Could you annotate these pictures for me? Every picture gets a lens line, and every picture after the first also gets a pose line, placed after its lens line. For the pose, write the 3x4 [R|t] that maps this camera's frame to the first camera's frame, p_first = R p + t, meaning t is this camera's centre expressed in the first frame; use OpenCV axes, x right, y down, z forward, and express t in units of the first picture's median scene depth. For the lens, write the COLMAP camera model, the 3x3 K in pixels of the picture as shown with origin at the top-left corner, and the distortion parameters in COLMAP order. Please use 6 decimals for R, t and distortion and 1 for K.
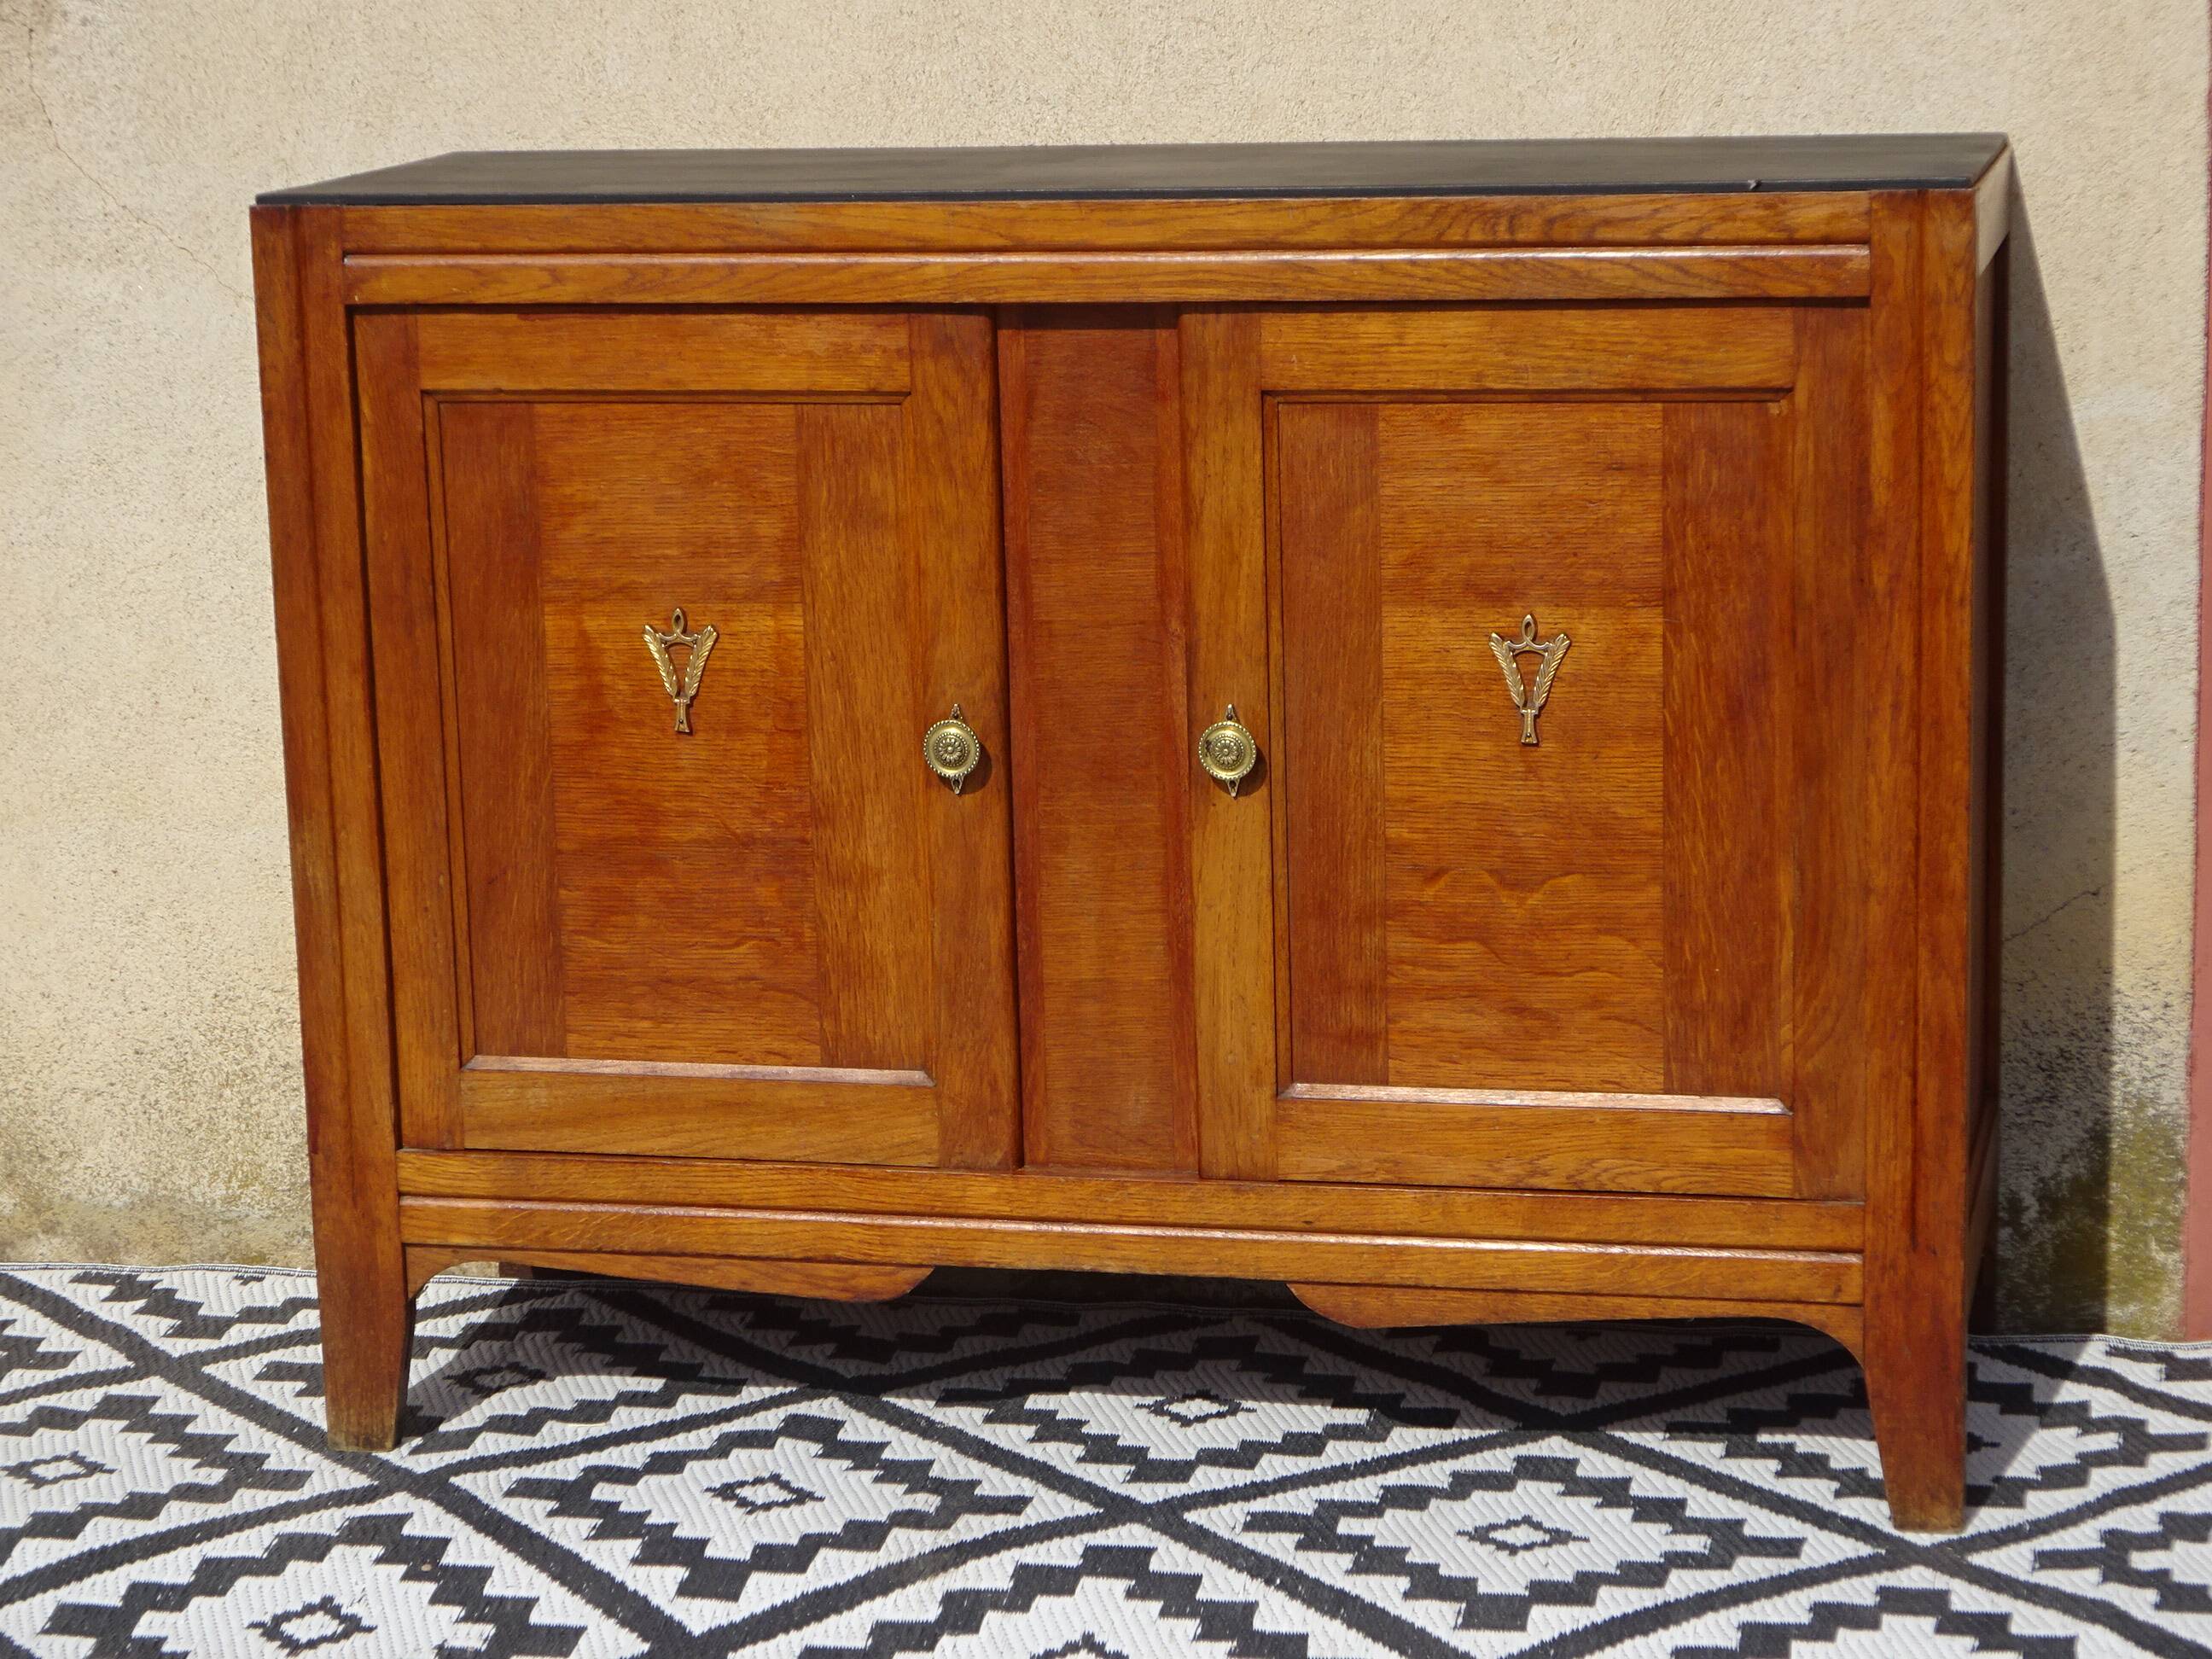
lens RADIAL K [[5024.8, 0, 1106.0], [0, 5024.8, 829.5], [0, 0, 1]] dist [0.035628, -0.180766]
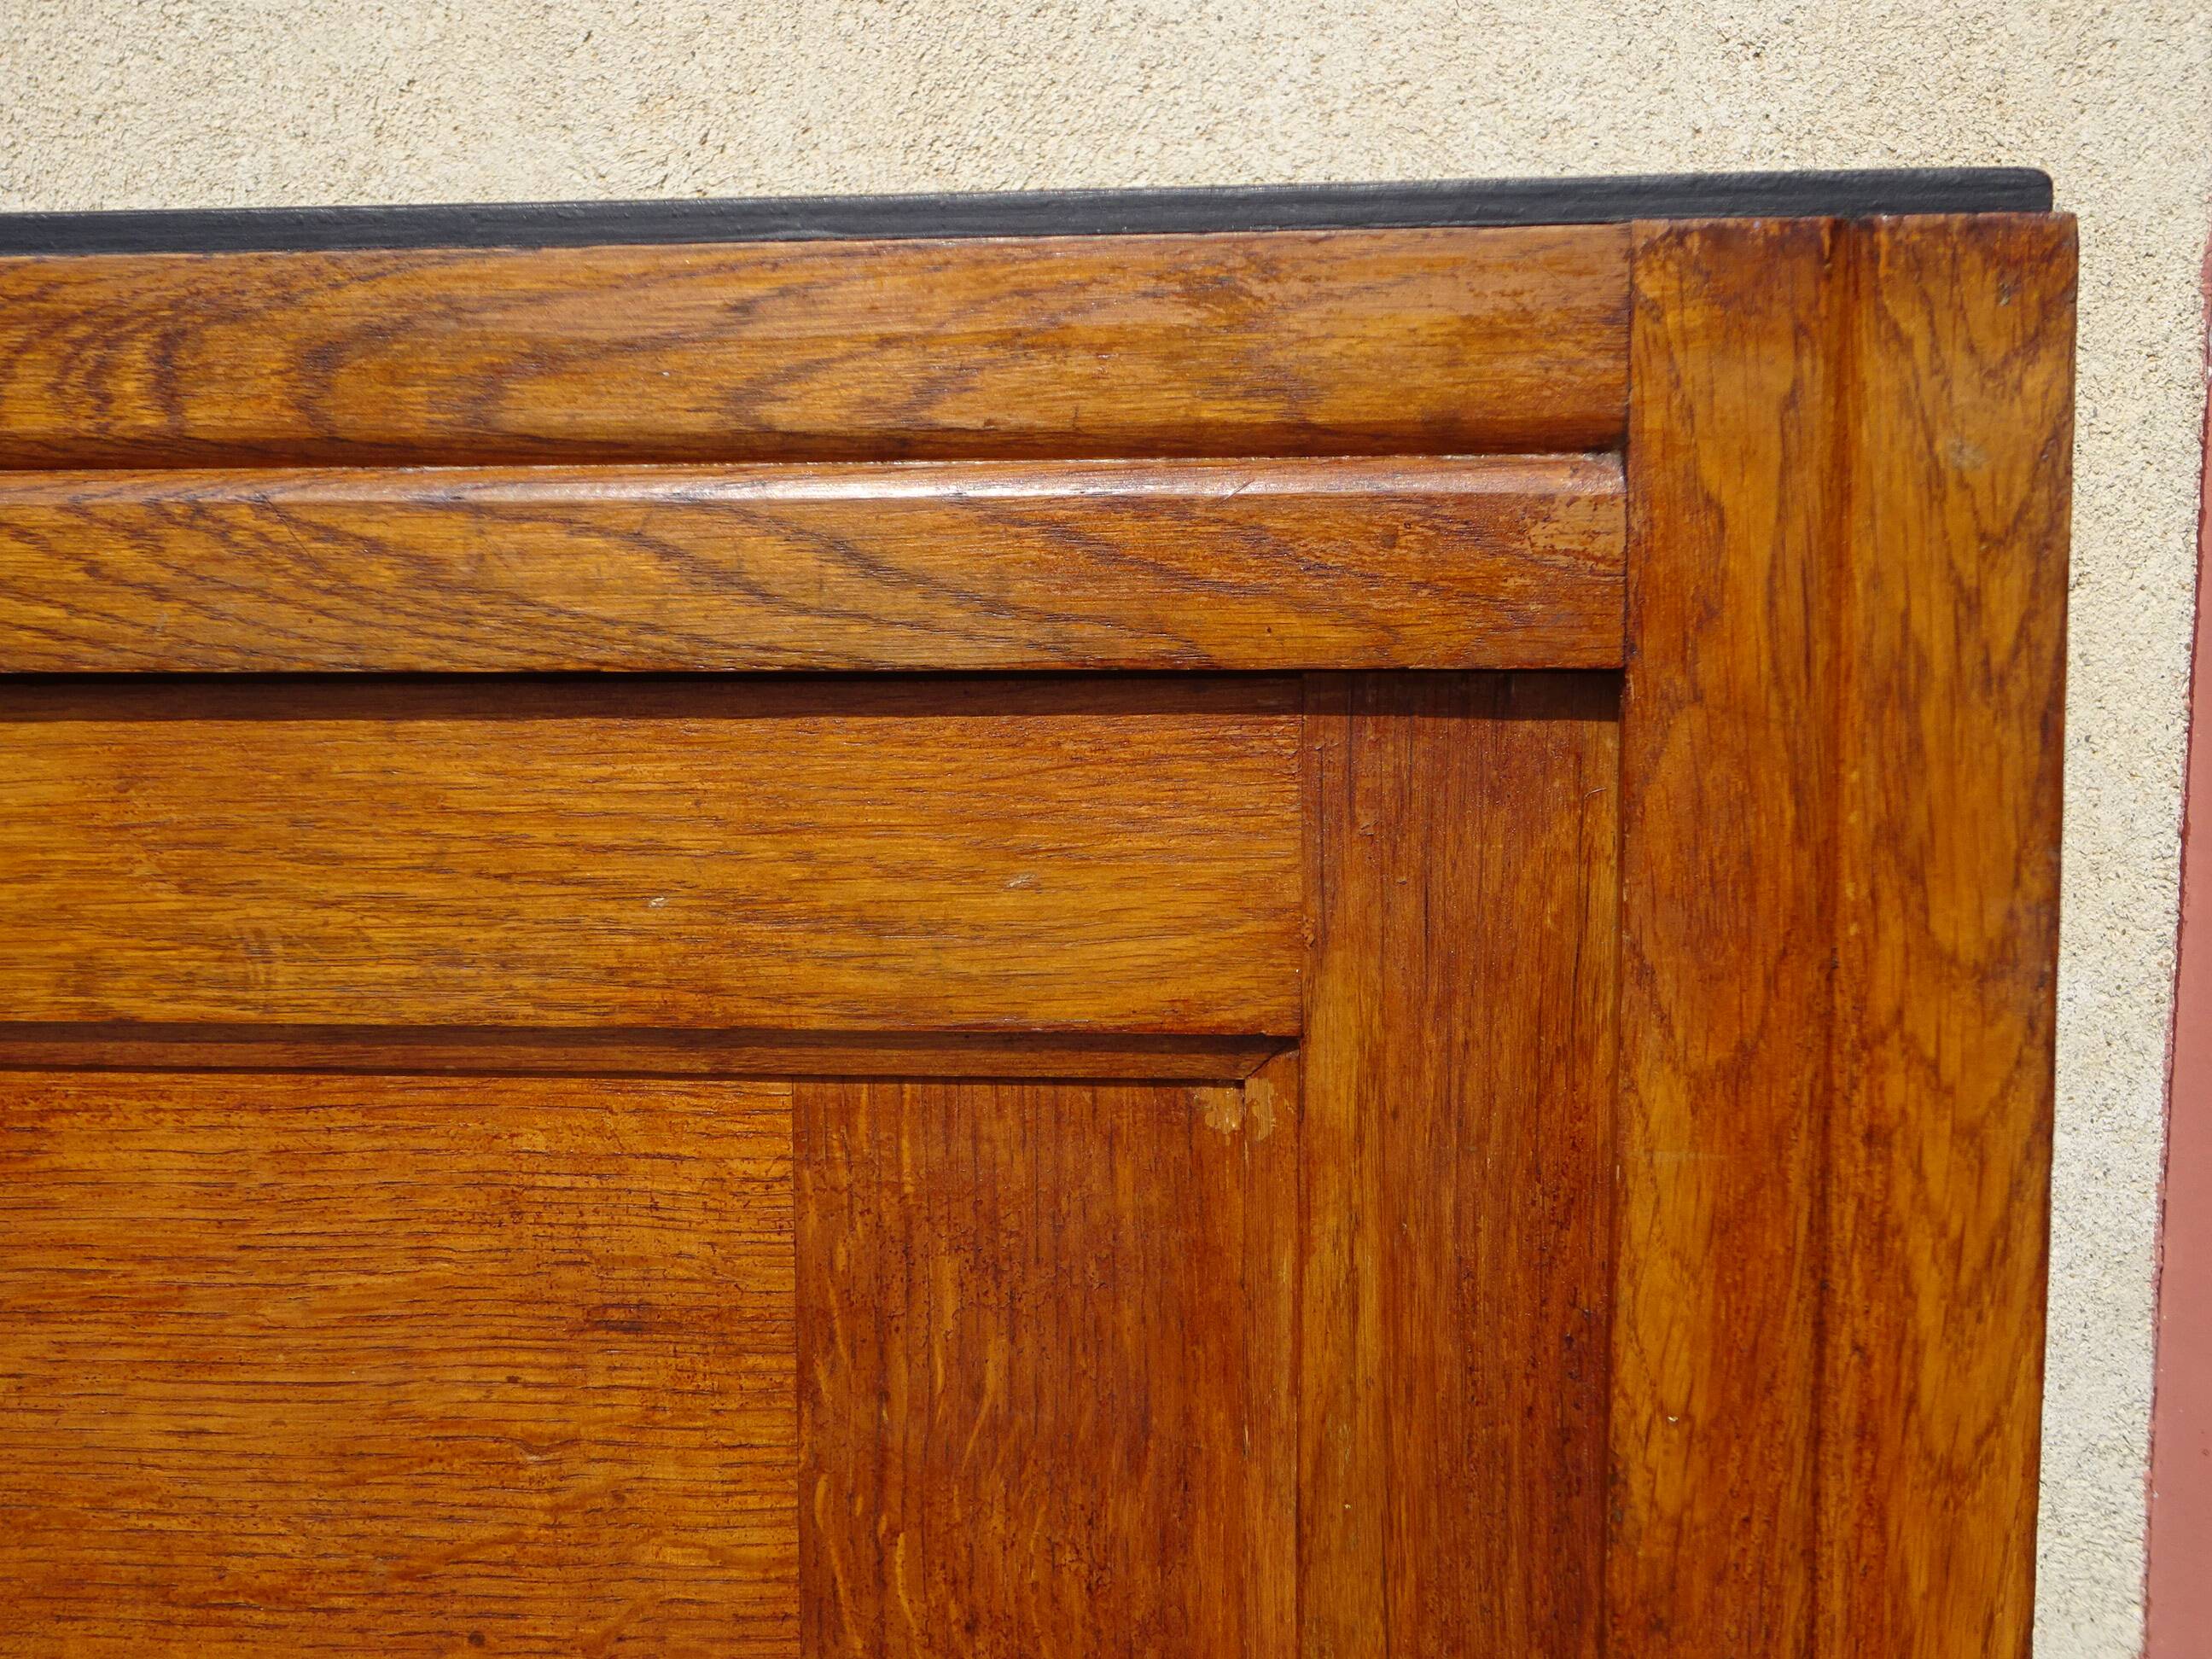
lens RADIAL K [[2584.8, 0, 1109.2], [0, 2584.8, 840.1], [0, 0, 1]] dist [-0.001407, 0.011876]
pose [[0.991315, 0.007304, 0.131306, 0.104548], [0.004612, 0.995911, -0.090220, -0.081428], [-0.131428, 0.090042, 0.987228, 0.828249]]
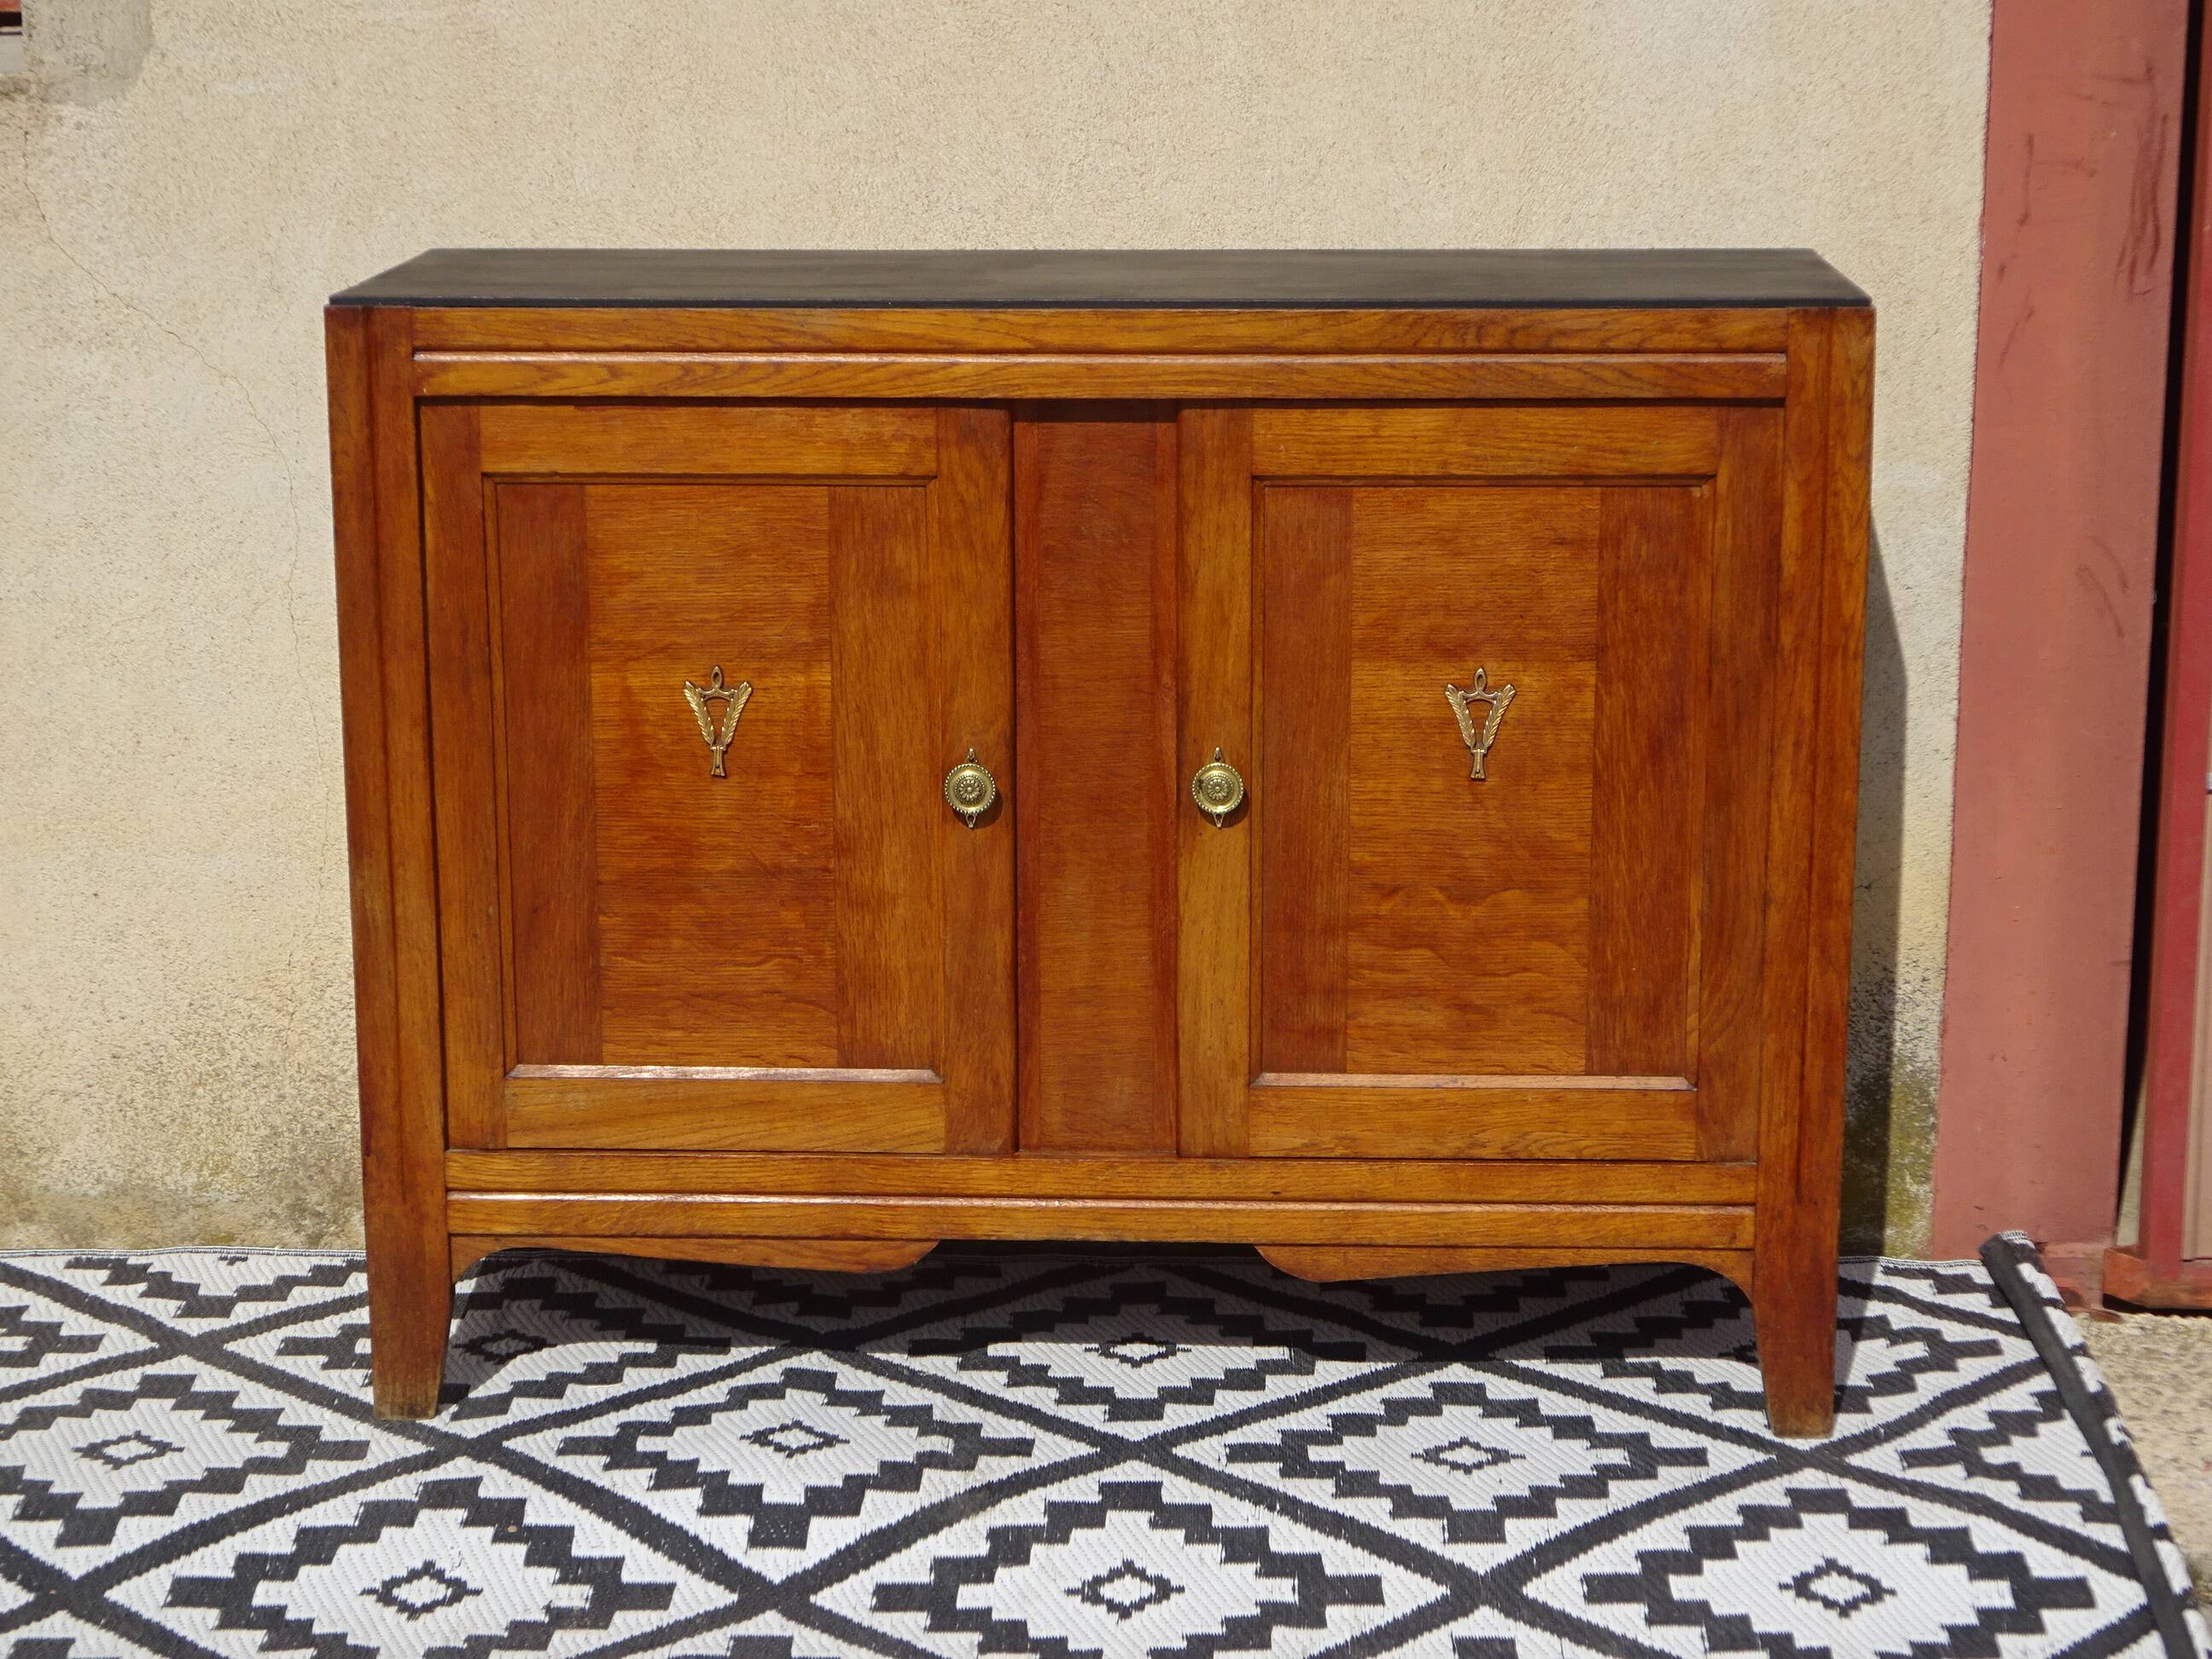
lens RADIAL K [[4218.4, 0, 1104.7], [0, 4218.4, 823.5], [0, 0, 1]] dist [0.021994, 0.088647]
pose [[0.982319, -0.018061, 0.186339, -0.178179], [0.014279, 0.999664, 0.021621, -0.028331], [-0.186667, -0.018578, 0.982248, 0.055838]]
